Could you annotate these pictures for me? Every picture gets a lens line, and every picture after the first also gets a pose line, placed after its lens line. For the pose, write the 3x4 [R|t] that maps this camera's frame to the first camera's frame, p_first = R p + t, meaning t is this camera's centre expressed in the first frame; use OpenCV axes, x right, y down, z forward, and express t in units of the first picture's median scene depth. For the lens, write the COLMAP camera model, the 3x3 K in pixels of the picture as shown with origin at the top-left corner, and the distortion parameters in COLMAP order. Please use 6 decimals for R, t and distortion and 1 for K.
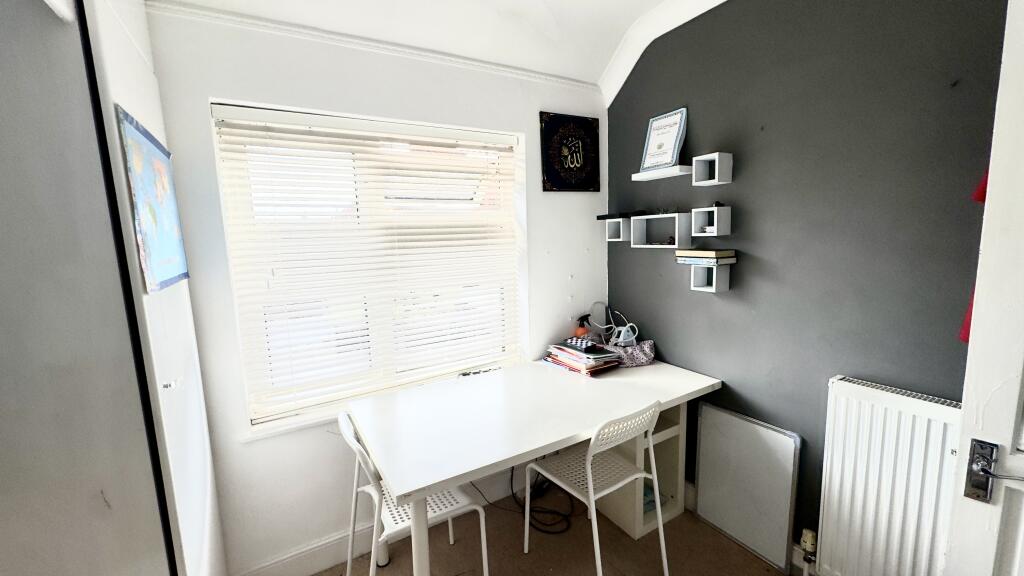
lens RADIAL K [[409.8, 0, 510.6], [0, 409.8, 290.9], [0, 0, 1]] dist [0.001888, -0.000317]
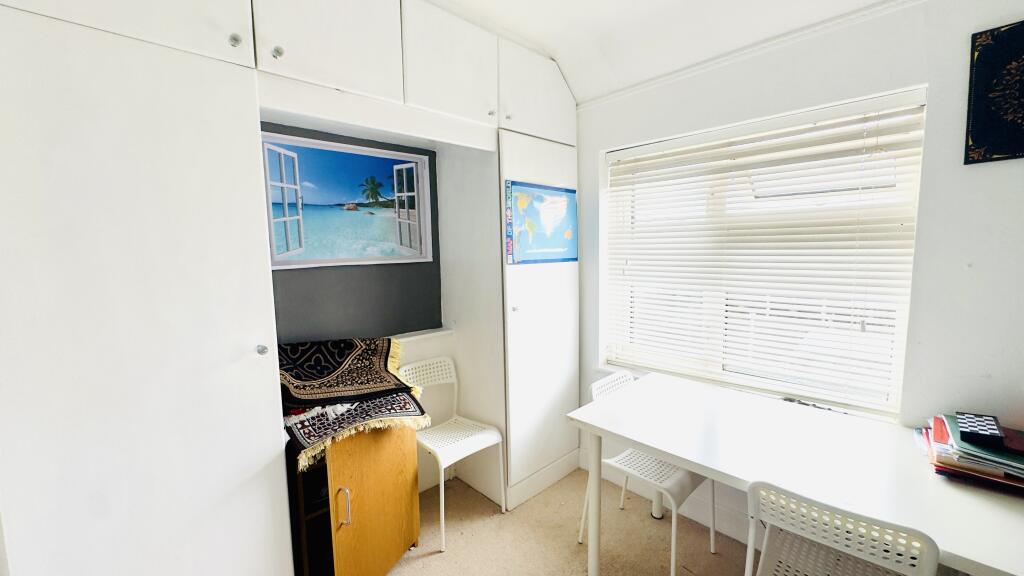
lens RADIAL K [[409.8, 0, 510.6], [0, 409.8, 290.9], [0, 0, 1]] dist [0.001888, -0.000317]
pose [[0.232941, 0.133379, -0.963301, 0.552856], [-0.122153, 0.986718, 0.107083, -0.039875], [0.964788, 0.092726, 0.246140, 0.215771]]
